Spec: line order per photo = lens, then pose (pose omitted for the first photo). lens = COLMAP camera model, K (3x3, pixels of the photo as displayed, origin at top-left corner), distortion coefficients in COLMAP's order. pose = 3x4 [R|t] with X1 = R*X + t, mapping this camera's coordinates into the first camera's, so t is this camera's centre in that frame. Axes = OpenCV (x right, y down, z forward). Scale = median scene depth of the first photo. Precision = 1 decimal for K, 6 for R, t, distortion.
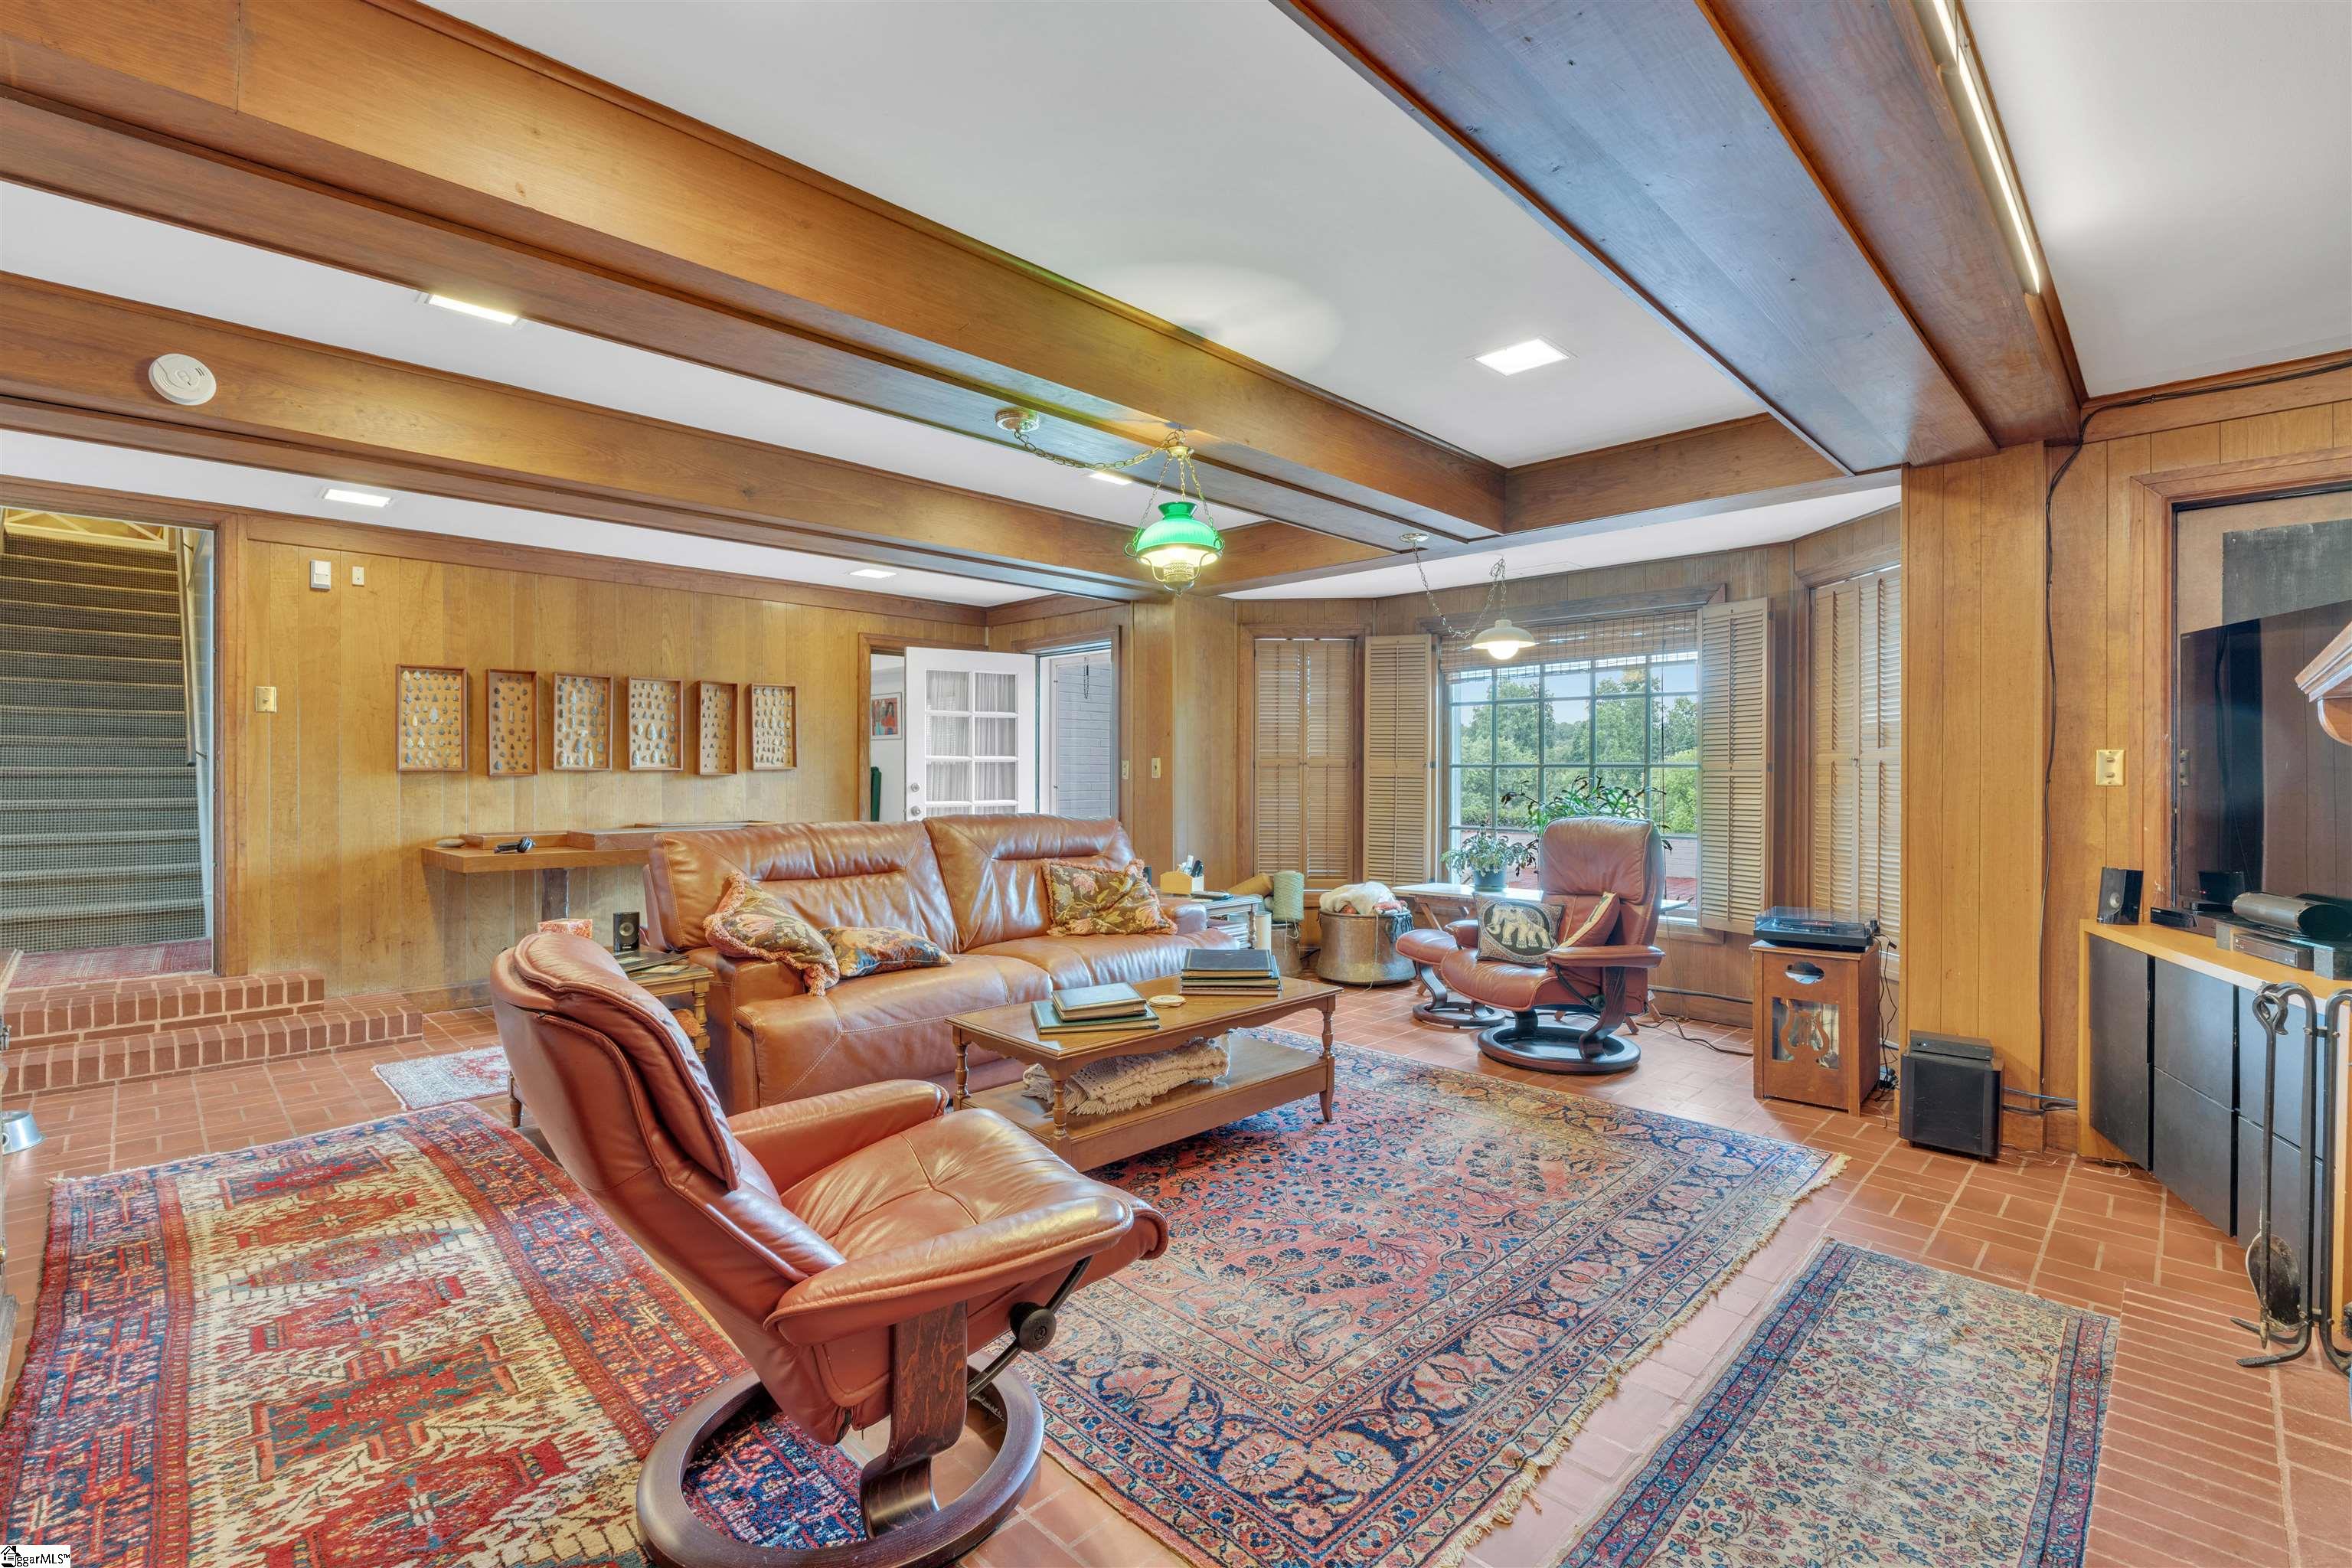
lens RADIAL K [[1031.4, 0, 1165.0], [0, 1031.4, 780.4], [0, 0, 1]] dist [-0.002427, 0.000862]
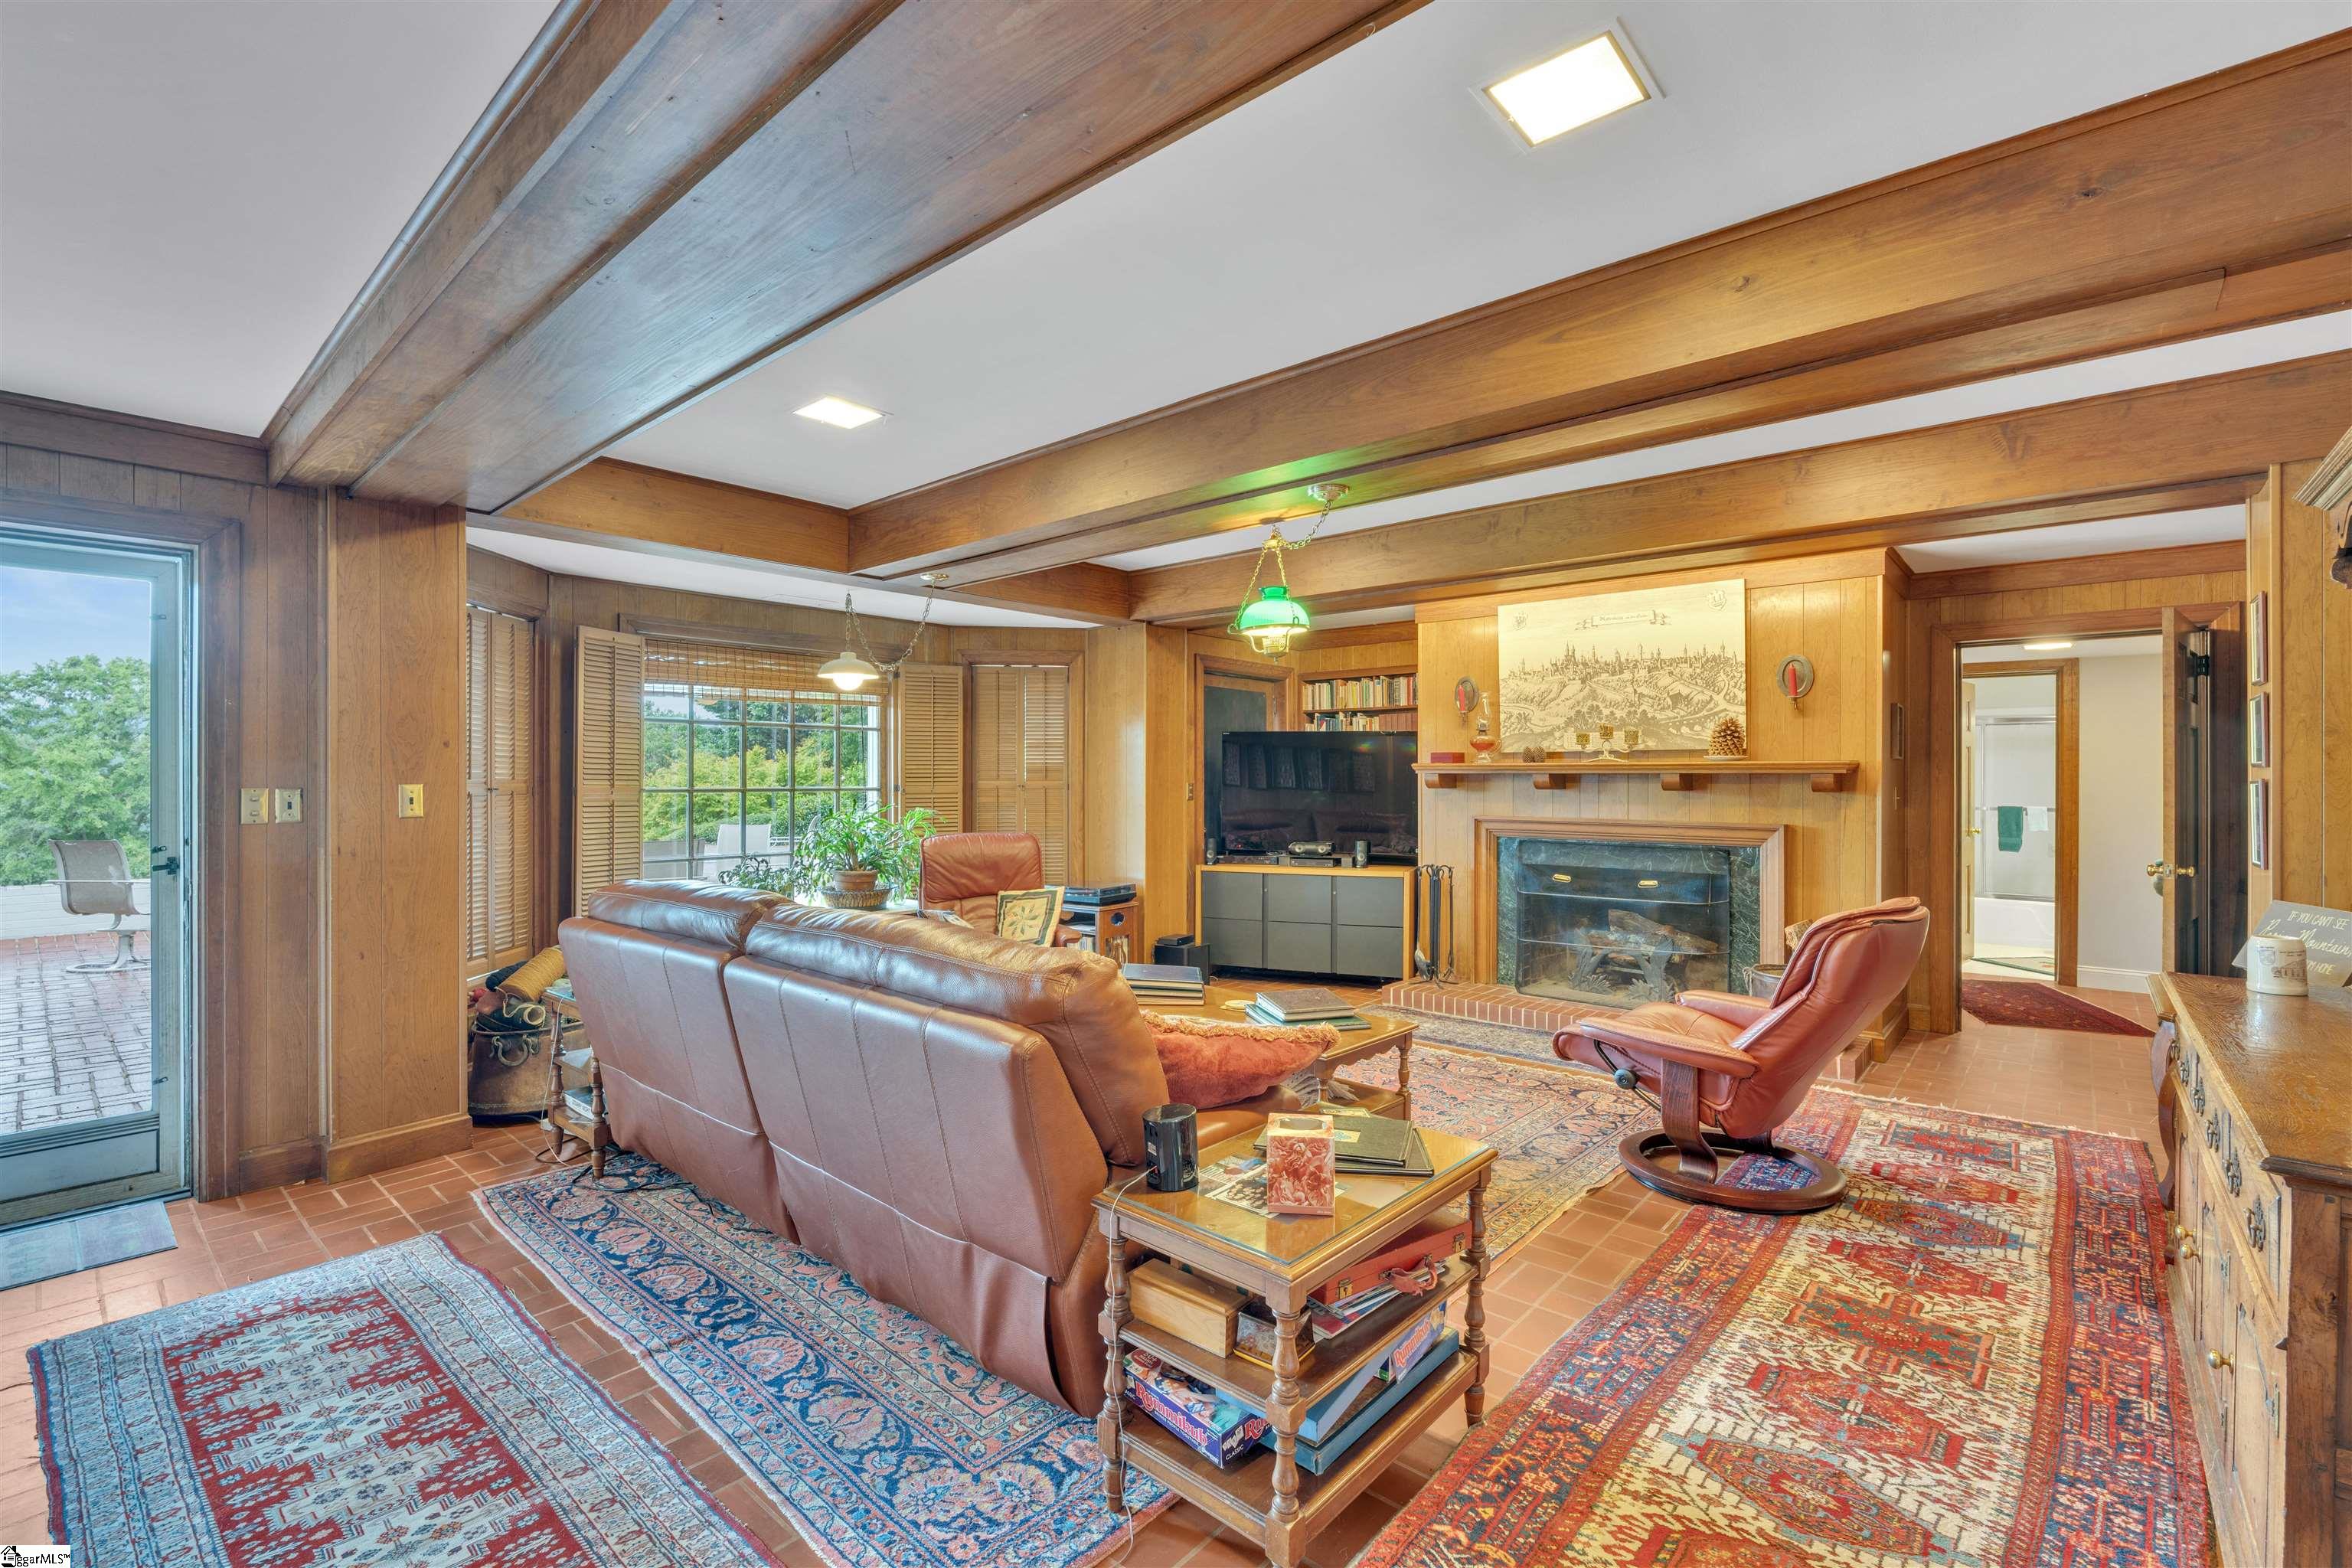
lens RADIAL K [[1031.4, 0, 1164.0], [0, 1031.4, 782.6], [0, 0, 1]] dist [-0.002427, 0.000862]
pose [[-0.058346, -0.001805, 0.998295, -1.810807], [0.005423, 0.999983, 0.002125, -0.065008], [-0.998282, 0.005538, -0.058335, 1.807441]]
